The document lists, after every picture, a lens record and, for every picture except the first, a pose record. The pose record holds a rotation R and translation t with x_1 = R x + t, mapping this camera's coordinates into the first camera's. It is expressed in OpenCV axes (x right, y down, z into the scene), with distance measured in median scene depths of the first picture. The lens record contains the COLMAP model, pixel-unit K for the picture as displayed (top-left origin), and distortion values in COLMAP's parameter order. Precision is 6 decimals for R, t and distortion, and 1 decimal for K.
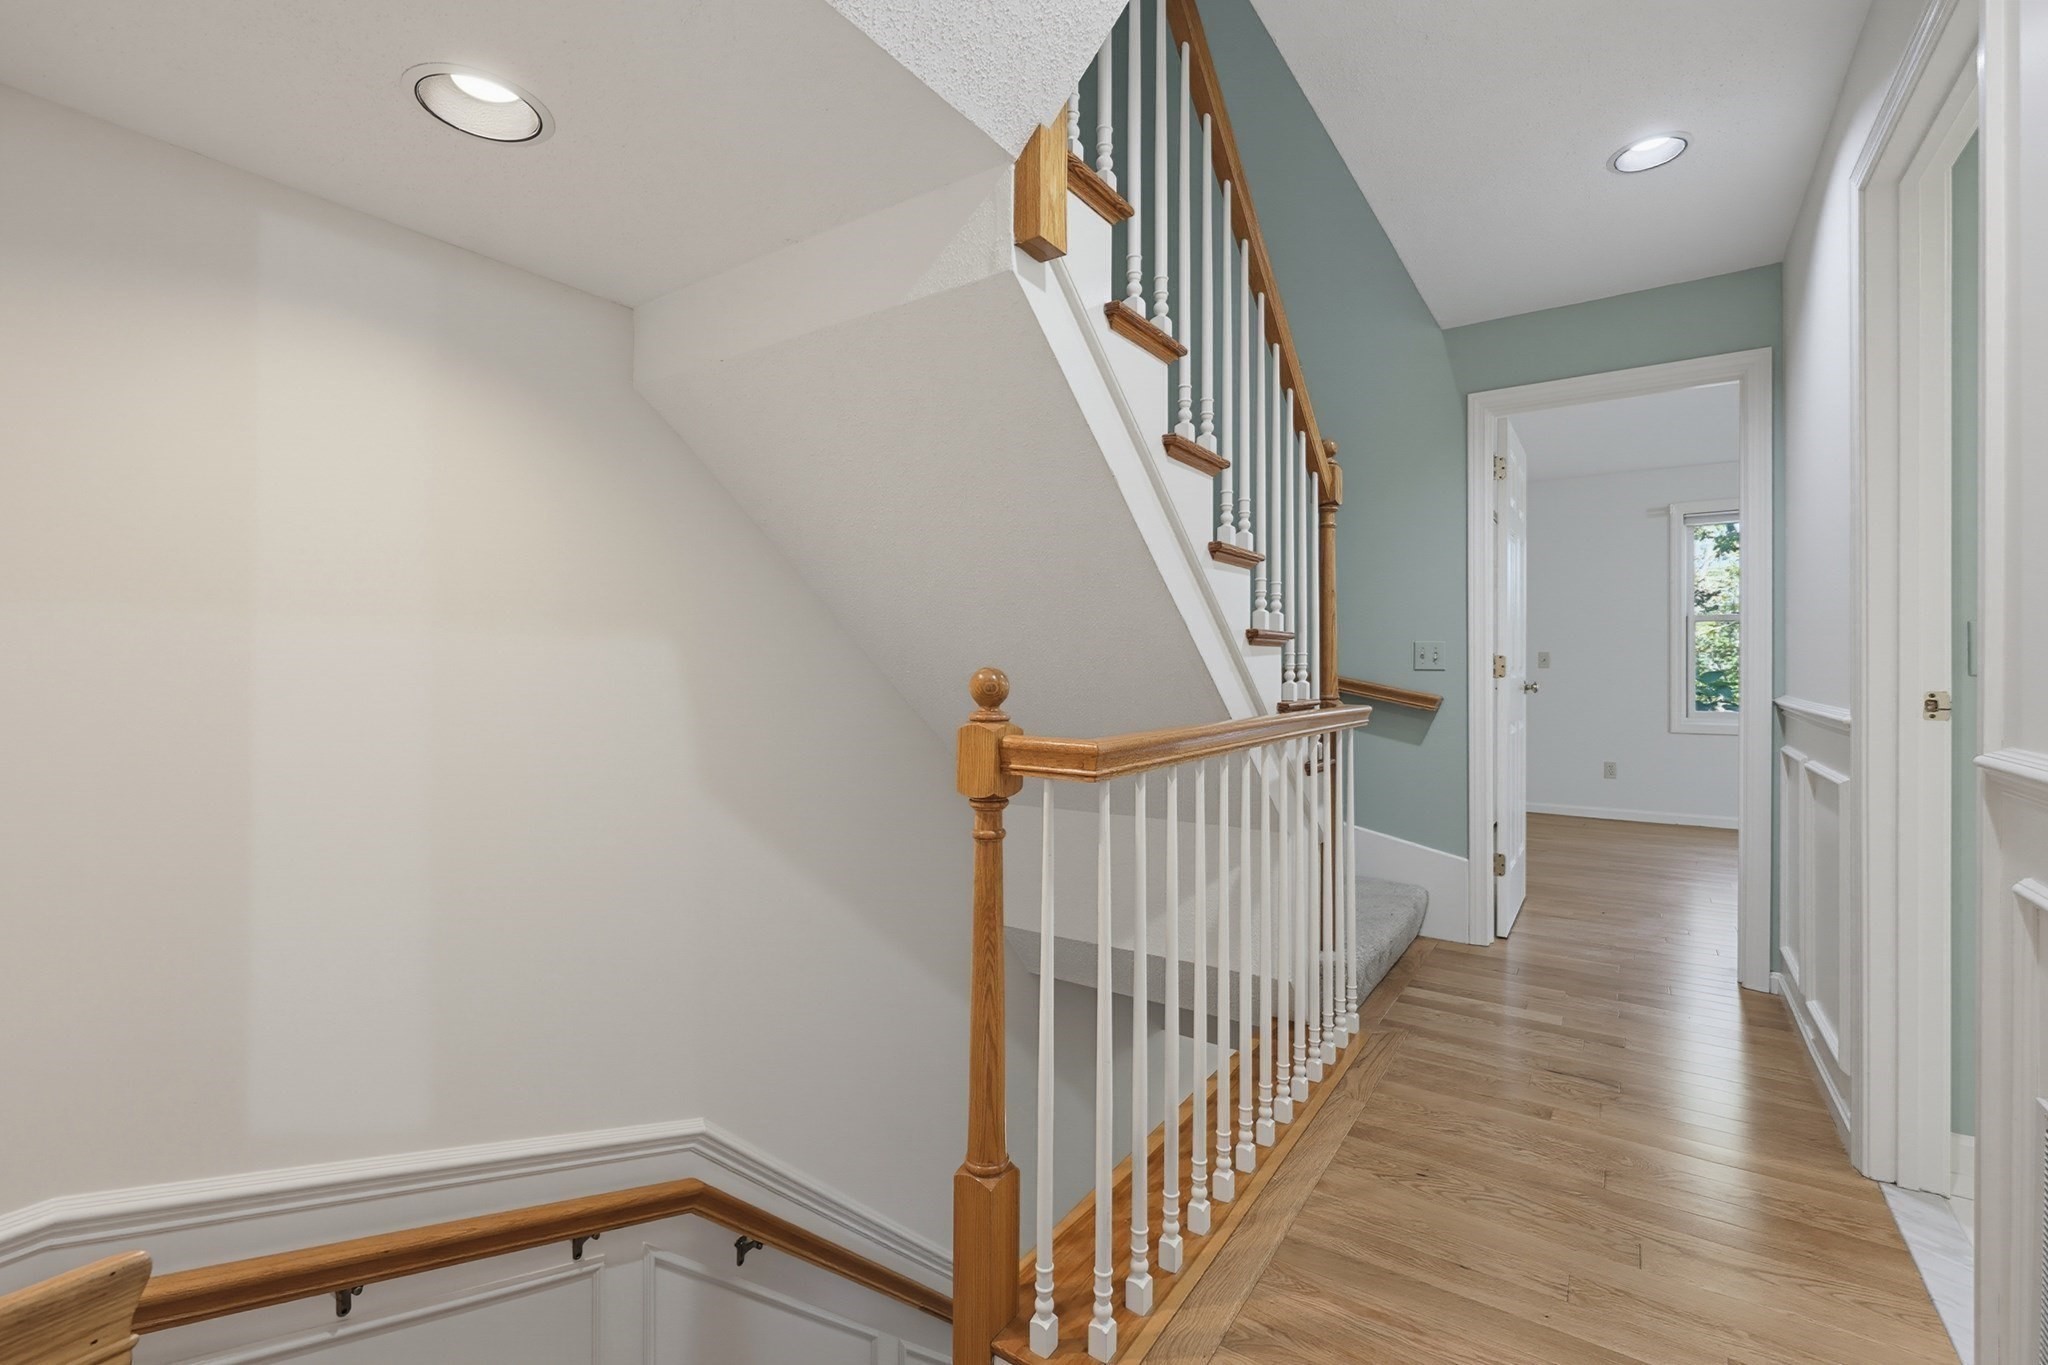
lens RADIAL K [[880.7, 0, 1033.5], [0, 880.7, 666.9], [0, 0, 1]] dist [0.001633, -0.000015]
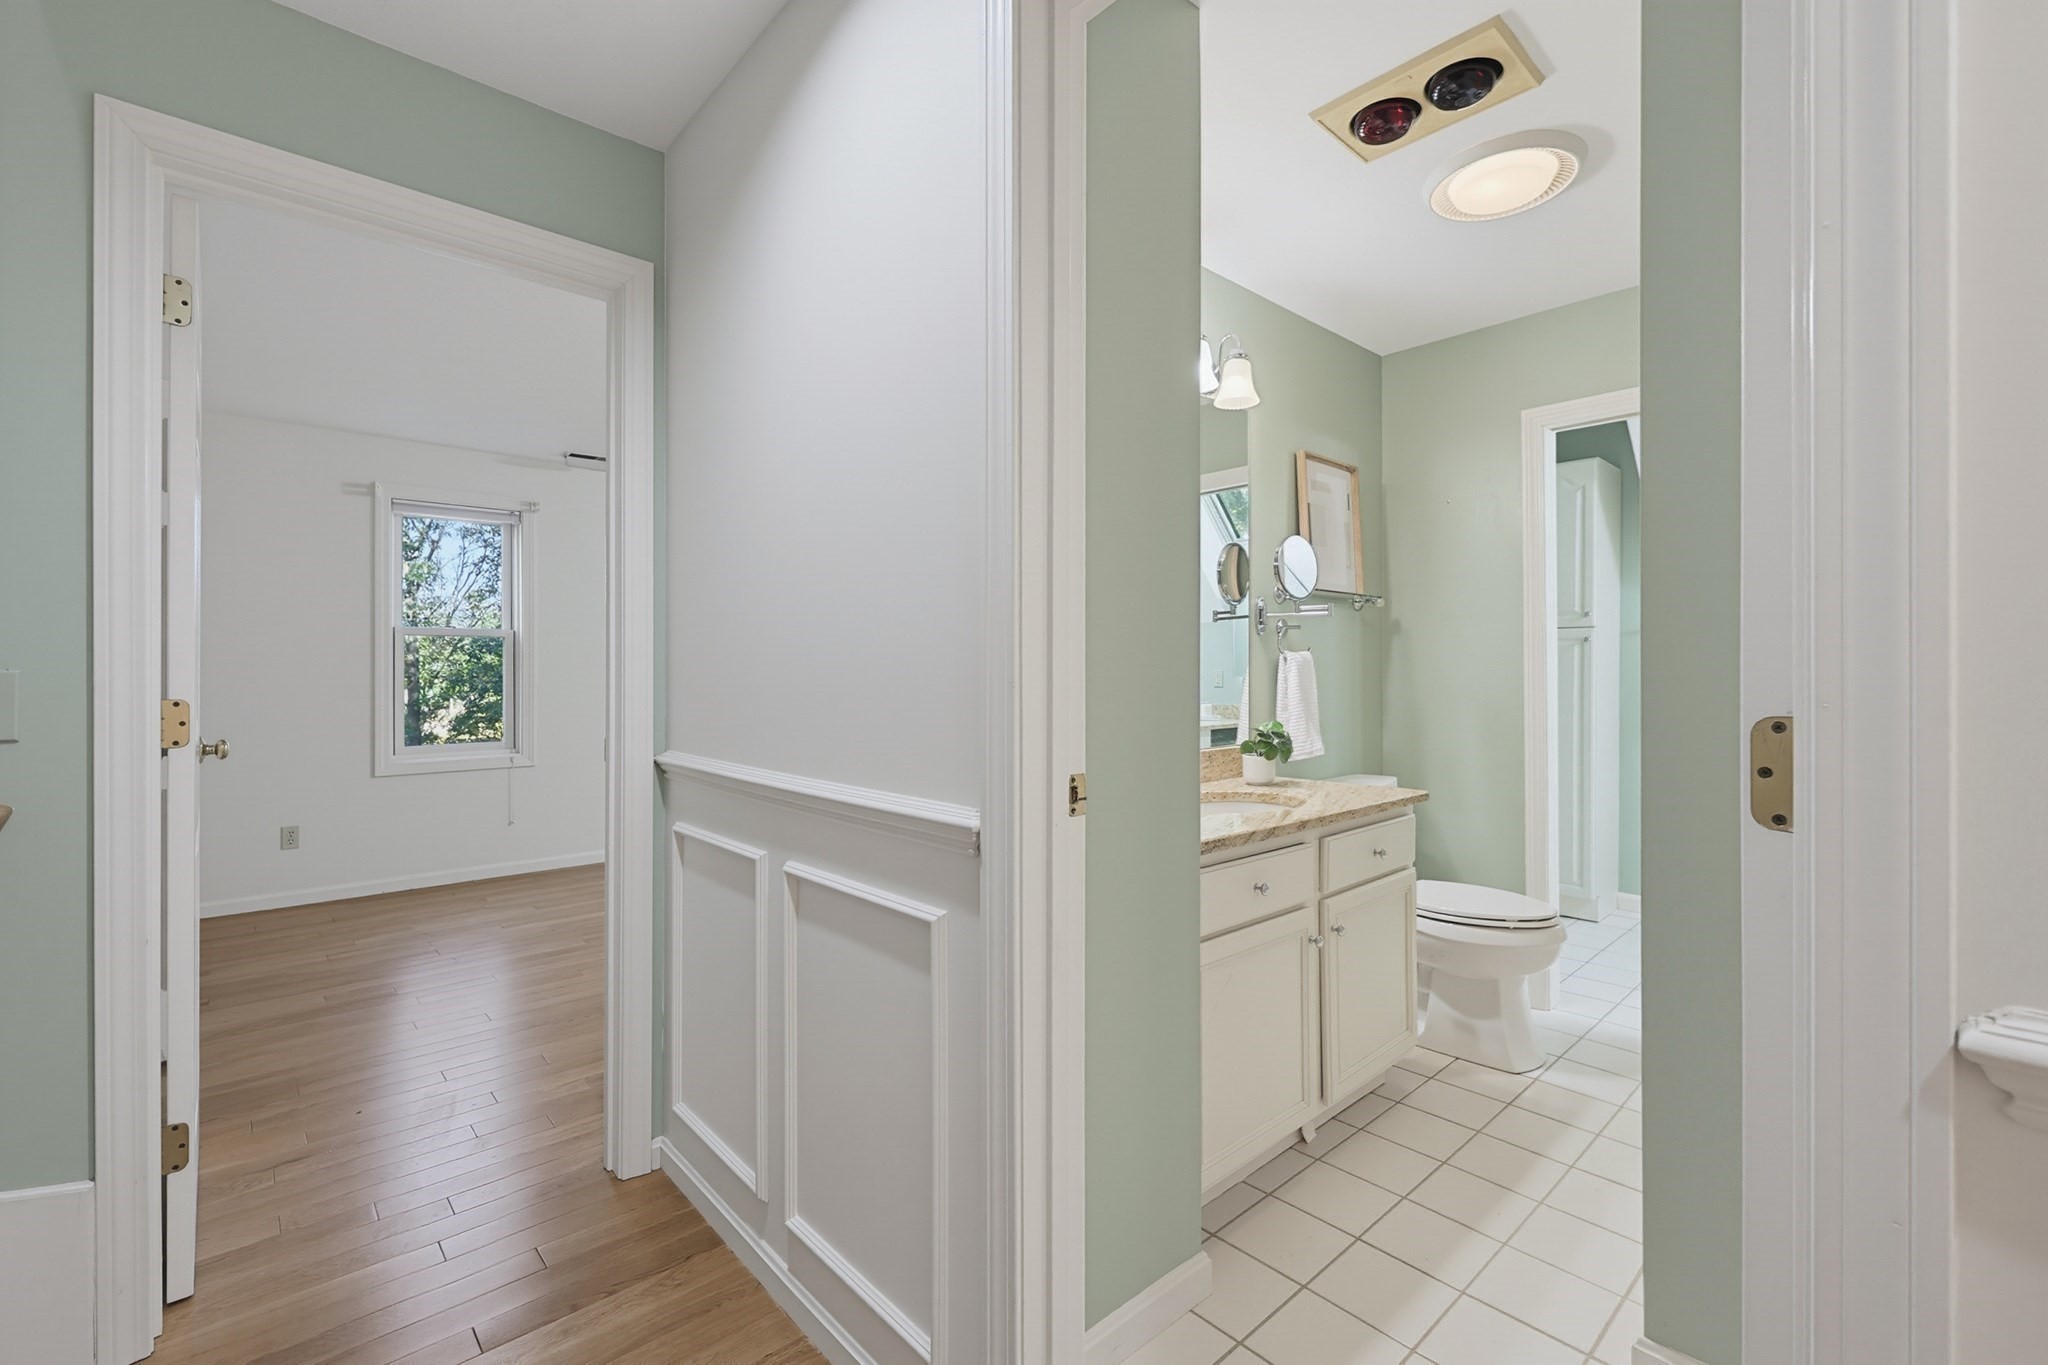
lens RADIAL K [[880.7, 0, 1035.7], [0, 880.7, 668.7], [0, 0, 1]] dist [0.001633, -0.000015]
pose [[0.231271, 0.000863, 0.972889, 0.214324], [0.005470, 0.999983, -0.002188, -0.032302], [-0.972874, 0.005828, 0.231262, 0.535308]]
